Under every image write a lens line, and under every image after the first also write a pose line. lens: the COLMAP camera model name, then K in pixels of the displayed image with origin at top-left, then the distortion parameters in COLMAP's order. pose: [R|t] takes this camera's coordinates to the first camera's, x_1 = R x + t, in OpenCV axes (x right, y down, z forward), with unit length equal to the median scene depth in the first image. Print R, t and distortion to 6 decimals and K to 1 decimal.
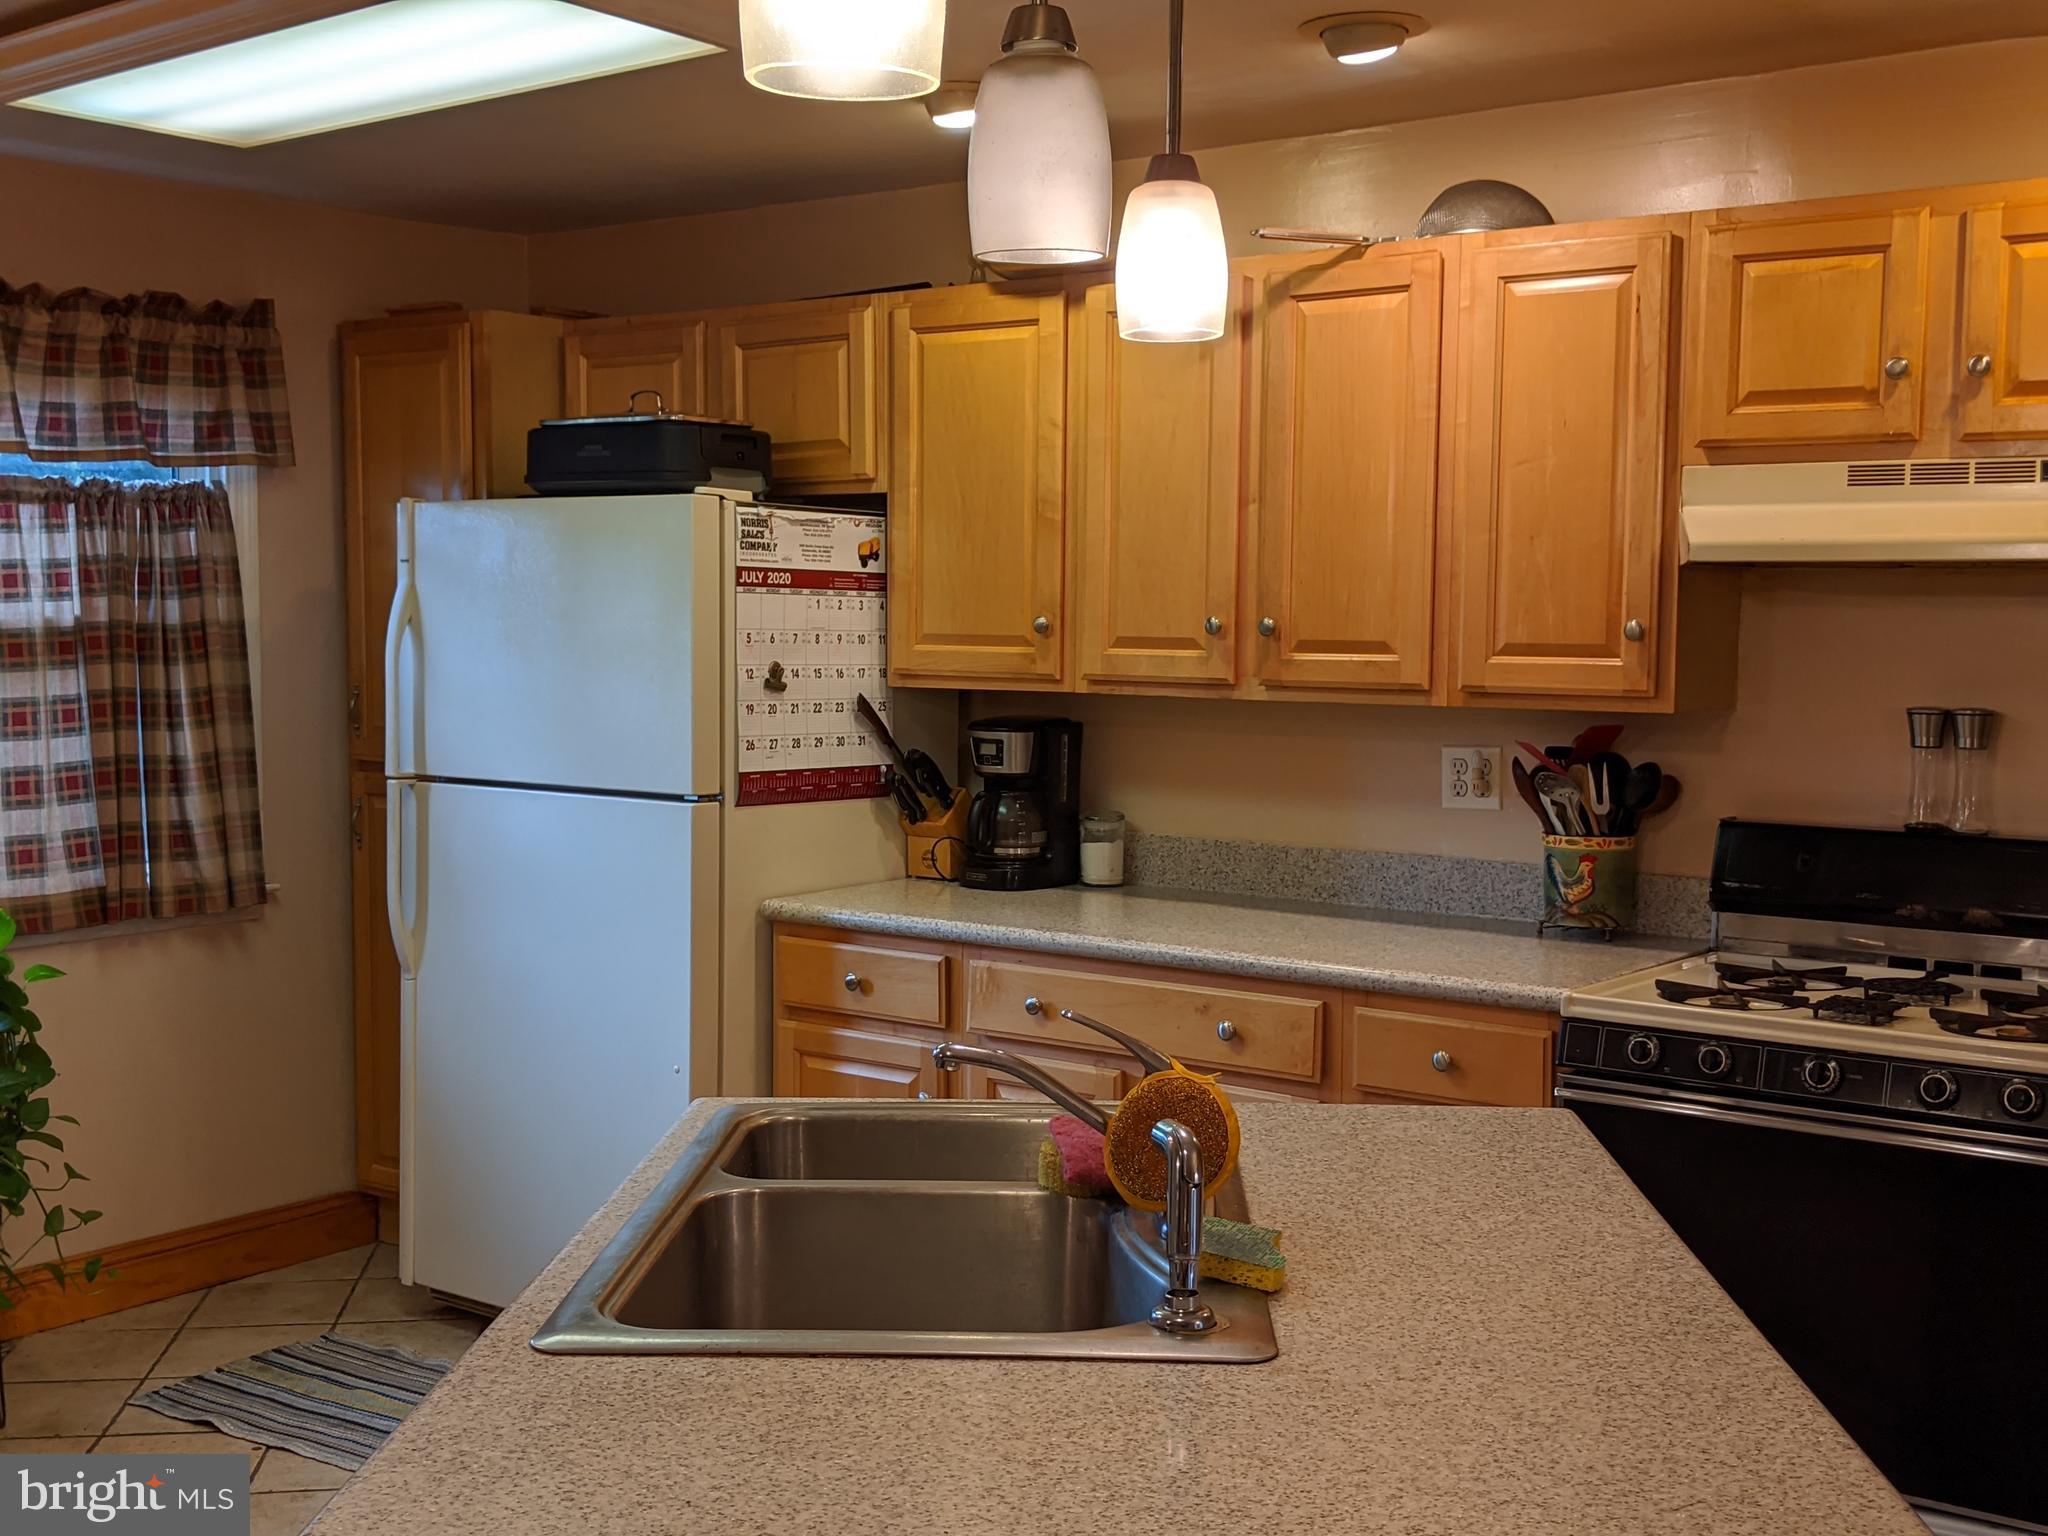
lens RADIAL K [[2291.5, 0, 1039.9], [0, 2291.5, 780.6], [0, 0, 1]] dist [0.065694, 0.000000]
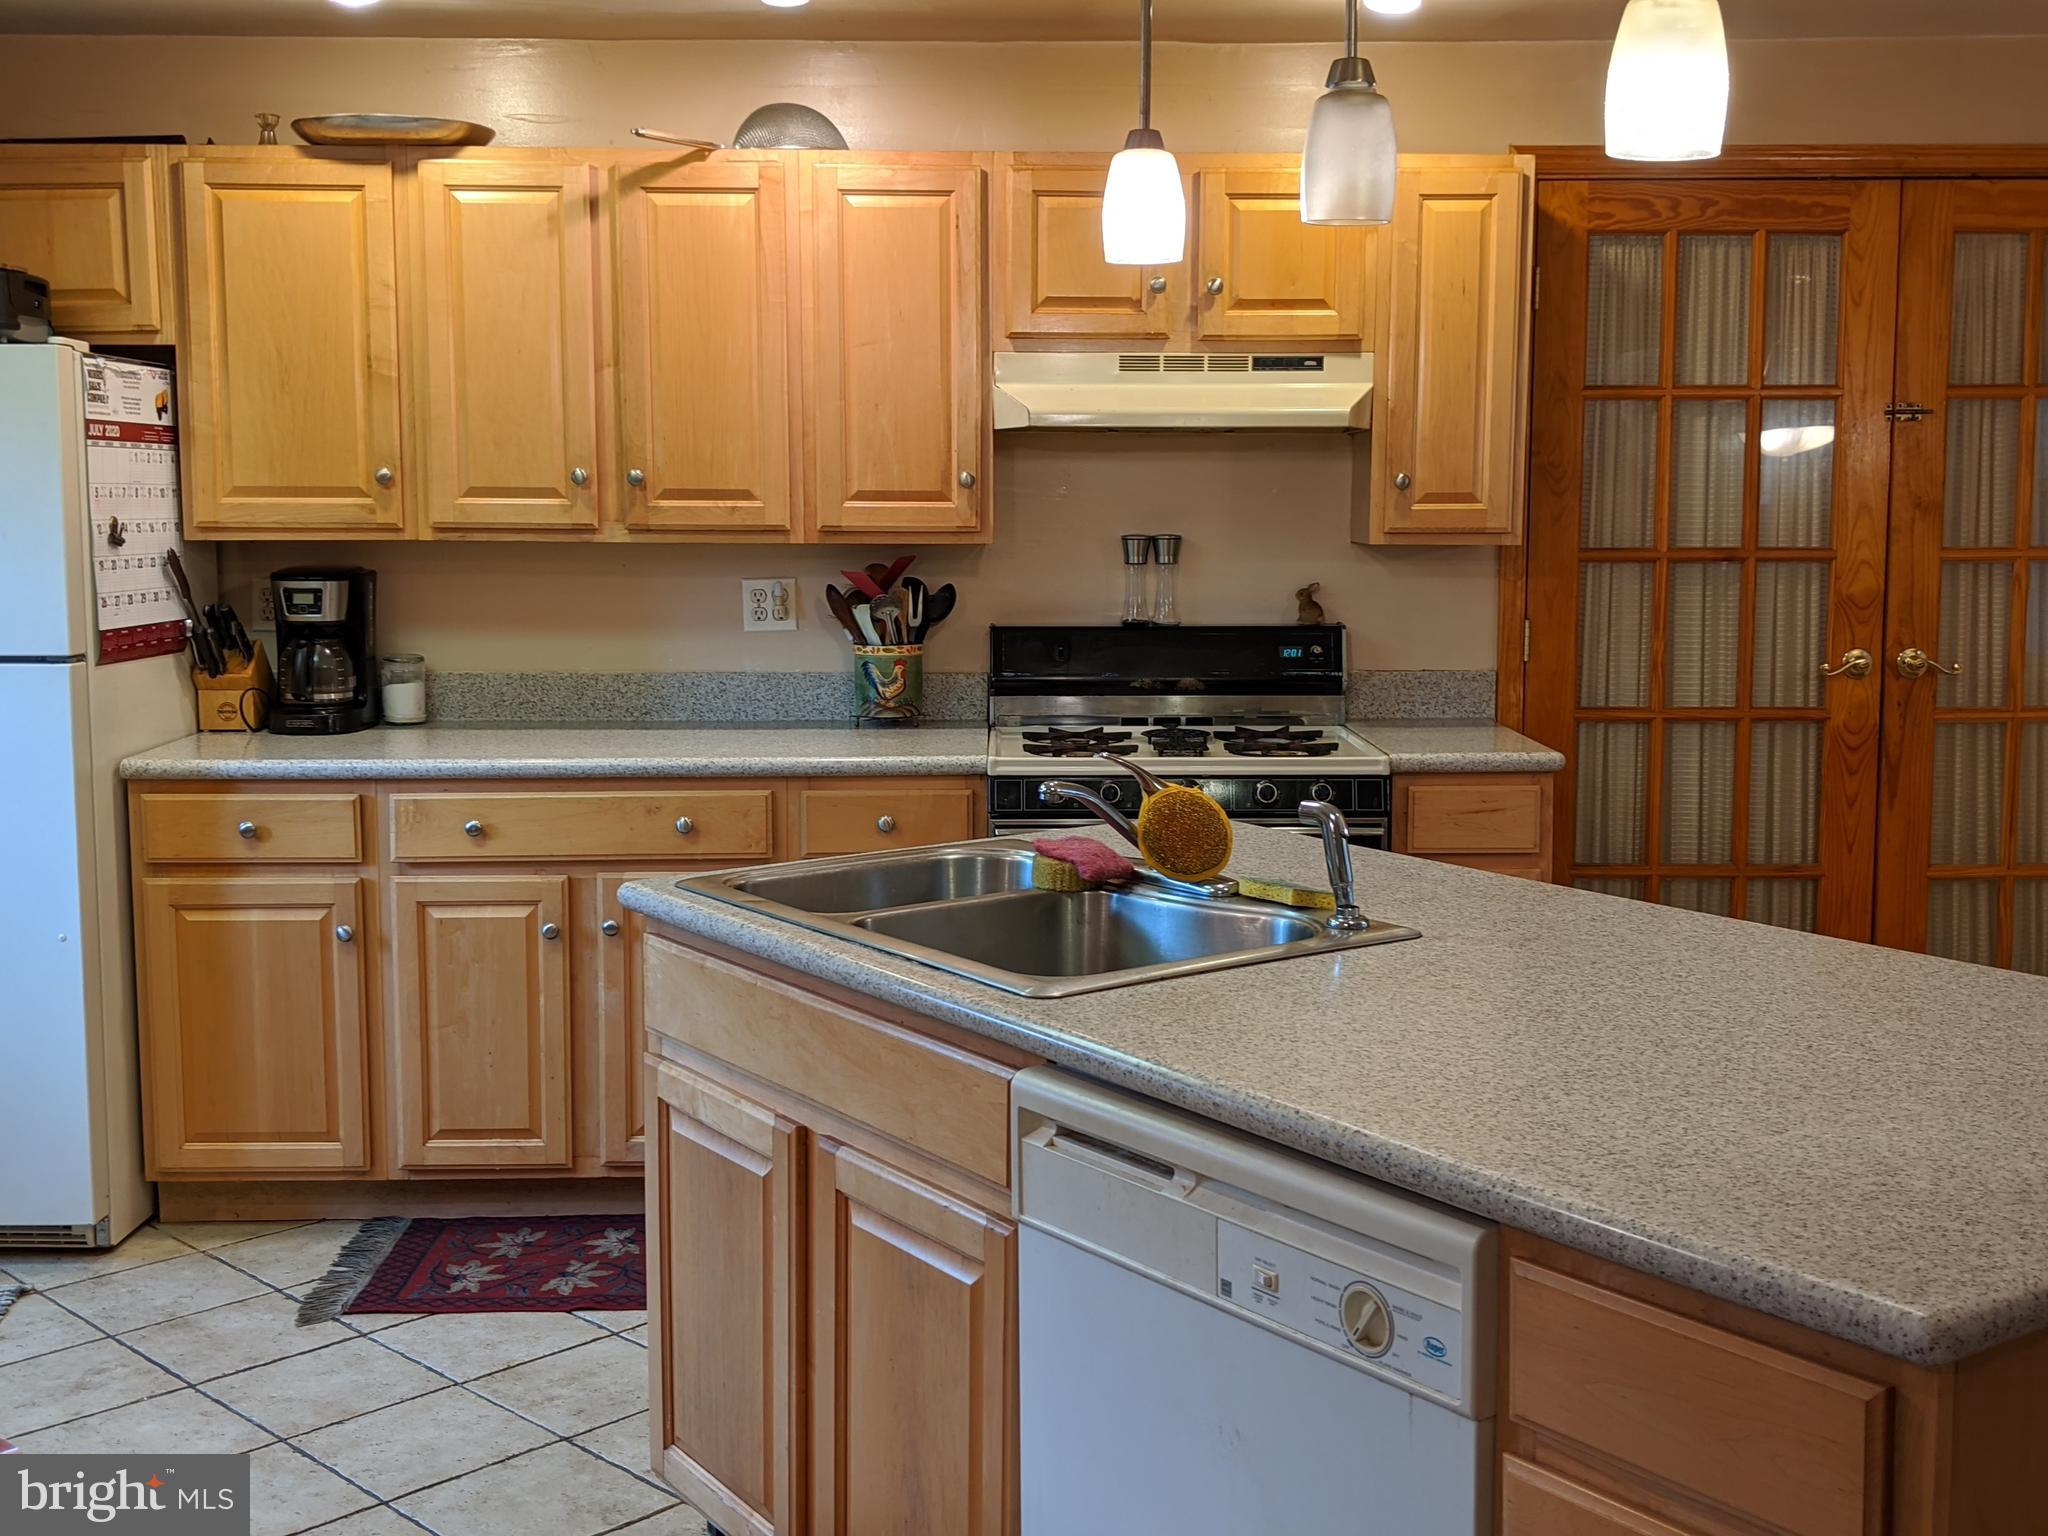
lens RADIAL K [[2291.5, 0, 1039.1], [0, 2291.5, 753.1], [0, 0, 1]] dist [0.065694, 0.000000]
pose [[0.791350, -0.080856, 0.605993, -0.485802], [0.051103, 0.996495, 0.066225, 0.004392], [-0.609224, -0.021439, 0.792709, -0.039495]]
